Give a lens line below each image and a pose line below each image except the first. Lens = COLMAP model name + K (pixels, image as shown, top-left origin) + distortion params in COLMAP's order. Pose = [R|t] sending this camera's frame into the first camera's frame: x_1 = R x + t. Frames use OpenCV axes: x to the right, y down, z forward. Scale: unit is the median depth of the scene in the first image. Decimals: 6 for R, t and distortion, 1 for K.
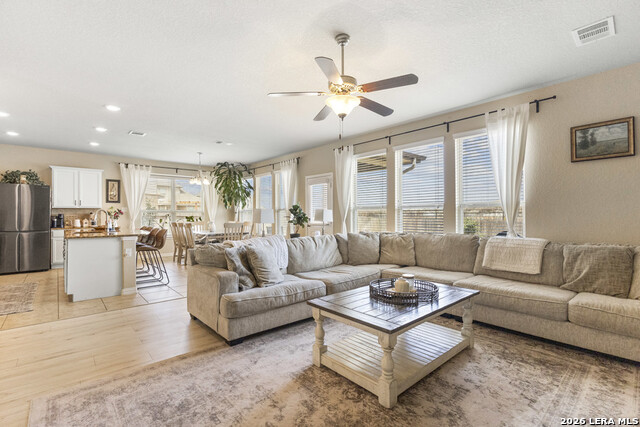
lens RADIAL K [[295.1, 0, 318.4], [0, 295.1, 212.9], [0, 0, 1]] dist [-0.000292, 0.001655]
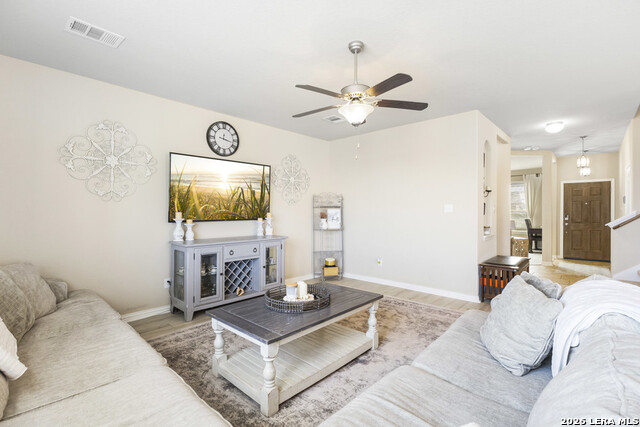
lens RADIAL K [[295.1, 0, 318.3], [0, 295.1, 212.4], [0, 0, 1]] dist [-0.000292, 0.001655]
pose [[-0.995023, 0.002908, -0.099601, 0.118114], [0.003544, 0.999974, -0.006209, -0.009019], [0.099580, -0.006531, -0.995008, 0.751015]]
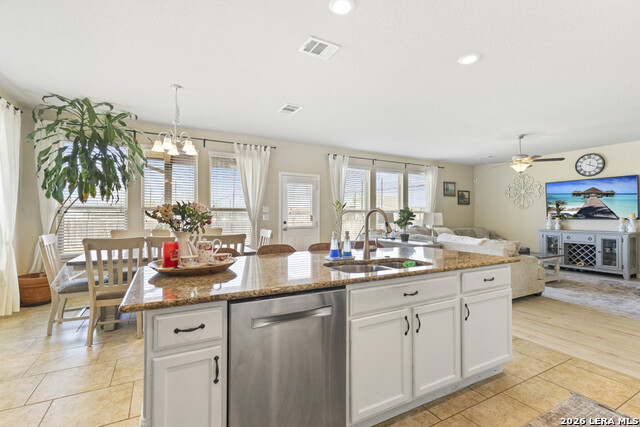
lens RADIAL K [[295.1, 0, 320.1], [0, 295.1, 212.9], [0, 0, 1]] dist [-0.000292, 0.001655]
pose [[0.224534, 0.011022, 0.974404, -0.888163], [-0.009433, 0.999914, -0.009137, 0.001119], [-0.974420, -0.007140, 0.224619, 0.734758]]
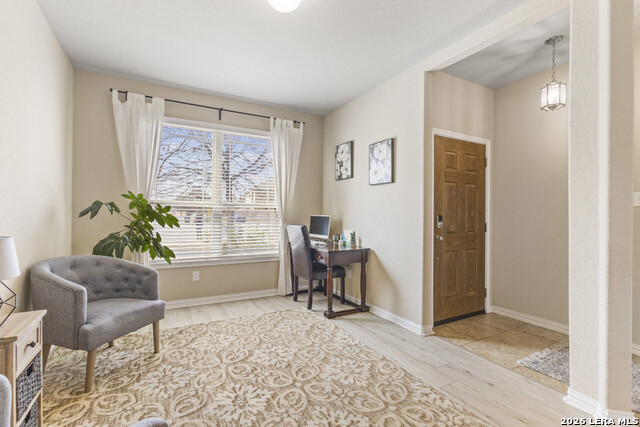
lens RADIAL K [[295.1, 0, 333.6], [0, 295.1, 212.3], [0, 0, 1]] dist [-0.000292, 0.001655]
pose [[-0.209279, -0.007047, -0.977830, -0.505958], [-0.000715, 0.999975, -0.007054, -0.002501], [0.977856, -0.000777, -0.209279, -0.409350]]
